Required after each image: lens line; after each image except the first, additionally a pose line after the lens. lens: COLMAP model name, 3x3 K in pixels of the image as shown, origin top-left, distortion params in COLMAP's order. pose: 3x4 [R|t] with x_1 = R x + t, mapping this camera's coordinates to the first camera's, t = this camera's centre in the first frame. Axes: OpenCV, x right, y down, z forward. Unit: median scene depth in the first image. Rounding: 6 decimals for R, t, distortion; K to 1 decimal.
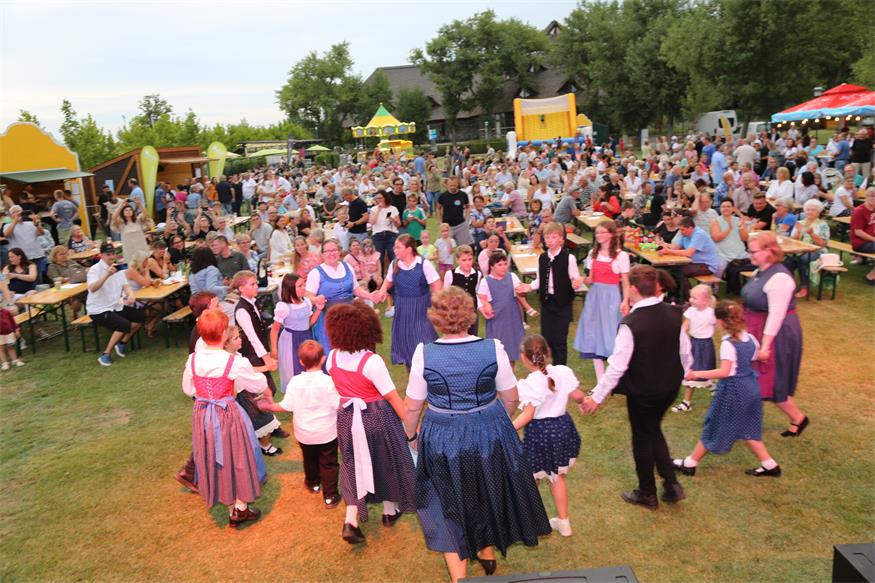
lens RADIAL K [[712.0, 0, 440.4], [0, 712.0, 281.1], [0, 0, 1]] dist [-0.027254, 0.044042]
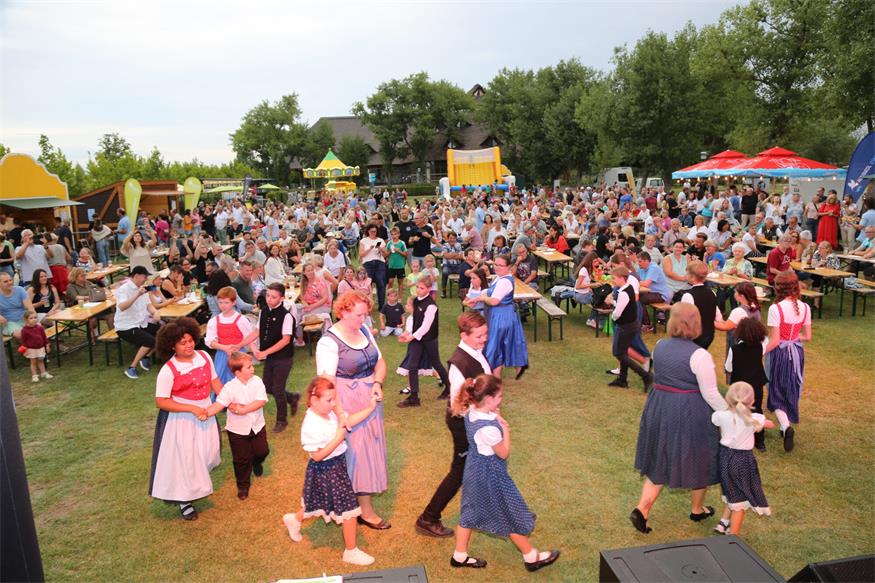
lens RADIAL K [[632.4, 0, 444.9], [0, 632.4, 291.7], [0, 0, 1]] dist [-0.085670, 0.065117]
pose [[0.992496, 0.016109, 0.121209, -0.018908], [-0.012788, 0.999522, -0.028131, 0.001289], [-0.121604, 0.026370, 0.992228, 0.000532]]
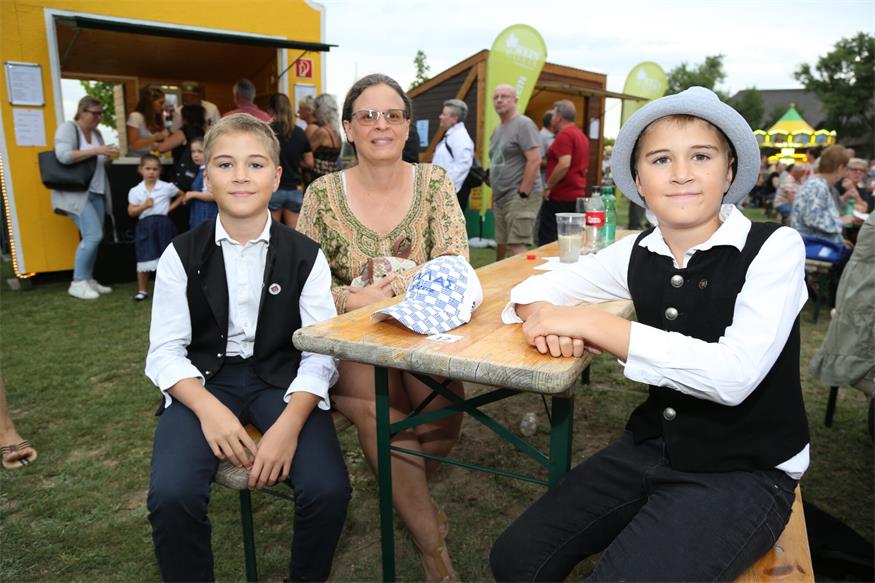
lens RADIAL K [[572.5, 0, 437.5], [0, 572.5, 291.5], [0, 0, 1]] dist [-0.100437, 0.034882]
pose [[0.872211, 0.183803, -0.453282, -0.107423], [-0.170247, 0.982844, 0.070948, -0.023121], [0.458546, 0.015289, 0.888539, 0.273383]]
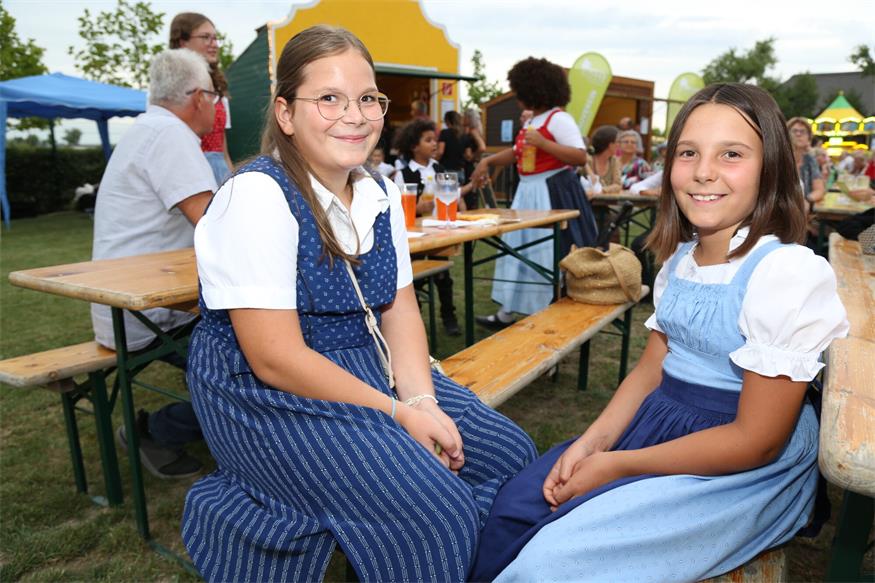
lens RADIAL K [[601.4, 0, 437.5], [0, 601.4, 291.5], [0, 0, 1]] dist [-0.055912, 0.005798]
pose [[0.848104, 0.188259, -0.495256, -0.096241], [-0.170498, 0.981997, 0.081310, -0.011633], [0.501647, 0.015480, 0.864934, 0.216491]]
